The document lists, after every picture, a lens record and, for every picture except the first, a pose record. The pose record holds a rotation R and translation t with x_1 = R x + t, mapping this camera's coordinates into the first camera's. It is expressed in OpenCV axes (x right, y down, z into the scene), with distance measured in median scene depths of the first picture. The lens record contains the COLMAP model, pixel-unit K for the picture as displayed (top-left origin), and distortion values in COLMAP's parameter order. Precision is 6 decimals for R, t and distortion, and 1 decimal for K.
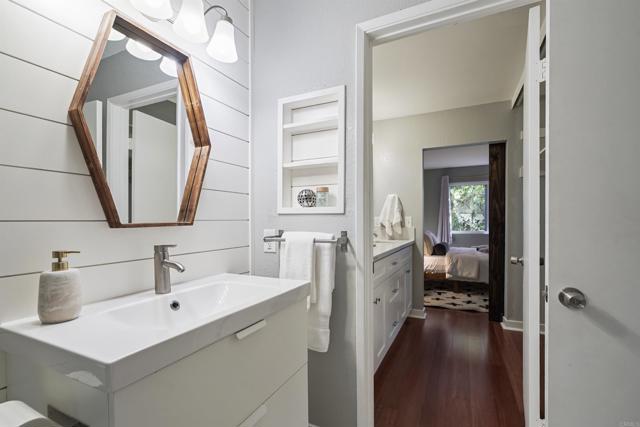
lens RADIAL K [[296.1, 0, 317.9], [0, 296.1, 221.7], [0, 0, 1]] dist [-0.002361, -0.000005]
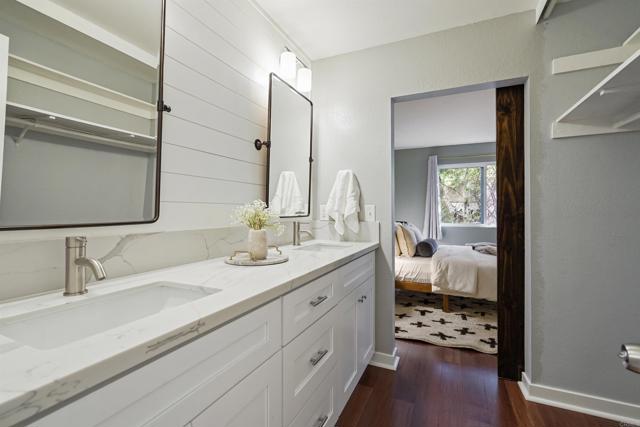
lens RADIAL K [[296.3, 0, 319.1], [0, 296.3, 203.7], [0, 0, 1]] dist [0.002098, 0.000483]
pose [[0.999595, 0.005098, 0.028008, 0.151241], [-0.004490, 0.999754, -0.021710, -0.004675], [-0.028112, 0.021576, 0.999372, 0.311662]]
